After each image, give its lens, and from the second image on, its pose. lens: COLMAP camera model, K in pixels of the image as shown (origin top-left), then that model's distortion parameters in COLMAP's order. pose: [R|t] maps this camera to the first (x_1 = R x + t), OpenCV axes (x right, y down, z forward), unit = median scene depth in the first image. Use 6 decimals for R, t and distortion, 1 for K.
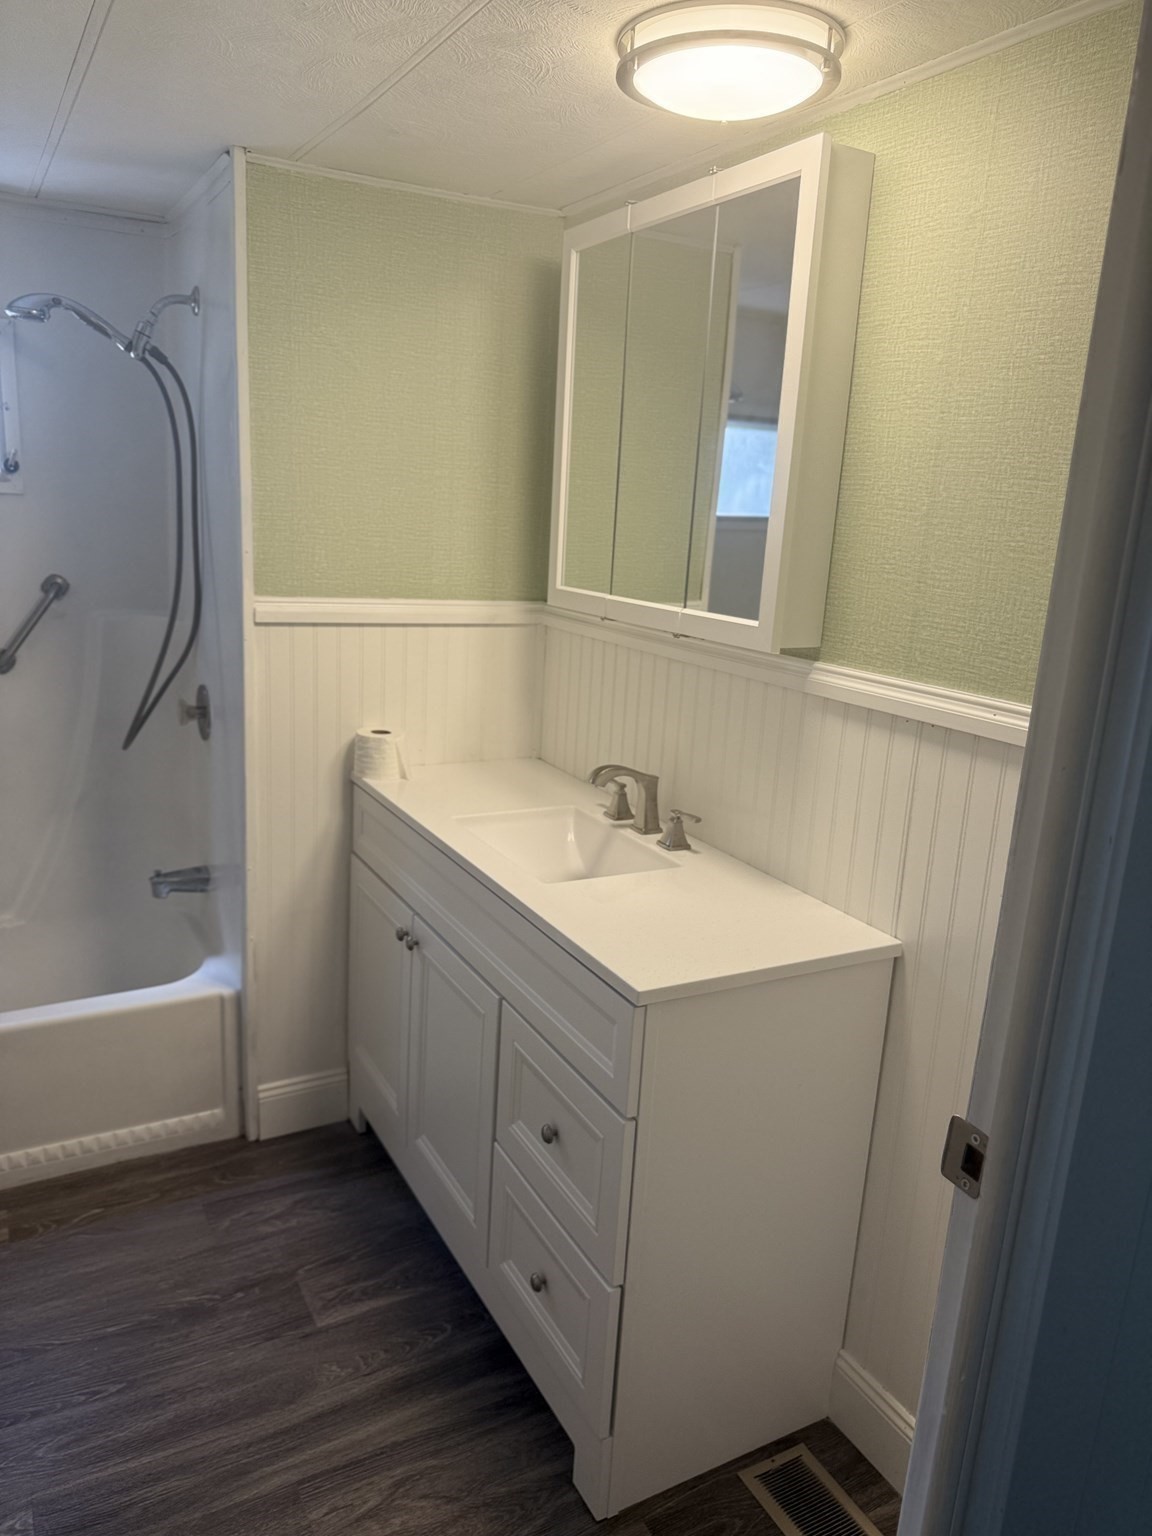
lens RADIAL K [[1117.2, 0, 573.8], [0, 1117.2, 769.0], [0, 0, 1]] dist [0.015162, -0.024787]
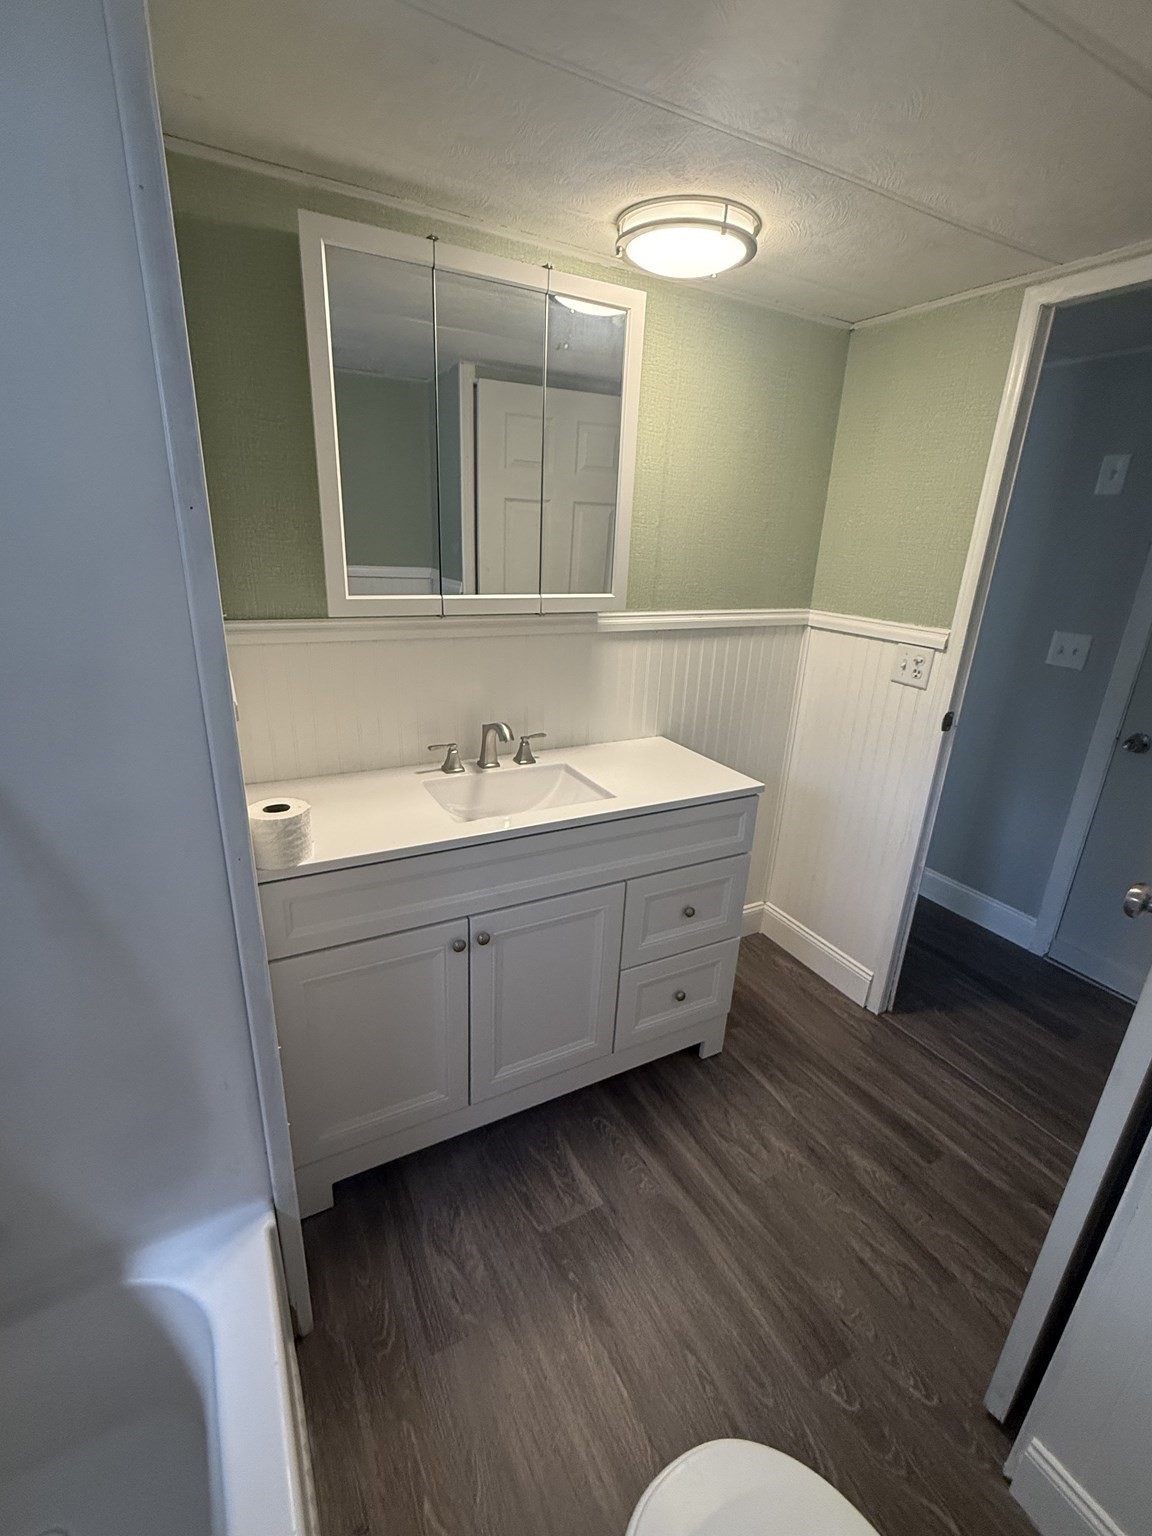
lens RADIAL K [[674.0, 0, 572.3], [0, 674.0, 766.6], [0, 0, 1]] dist [-0.011938, 0.000213]
pose [[0.002900, -0.384294, 0.923206, -0.805476], [0.188137, 0.906934, 0.376929, -0.271062], [-0.982138, 0.172596, 0.074931, 0.964385]]
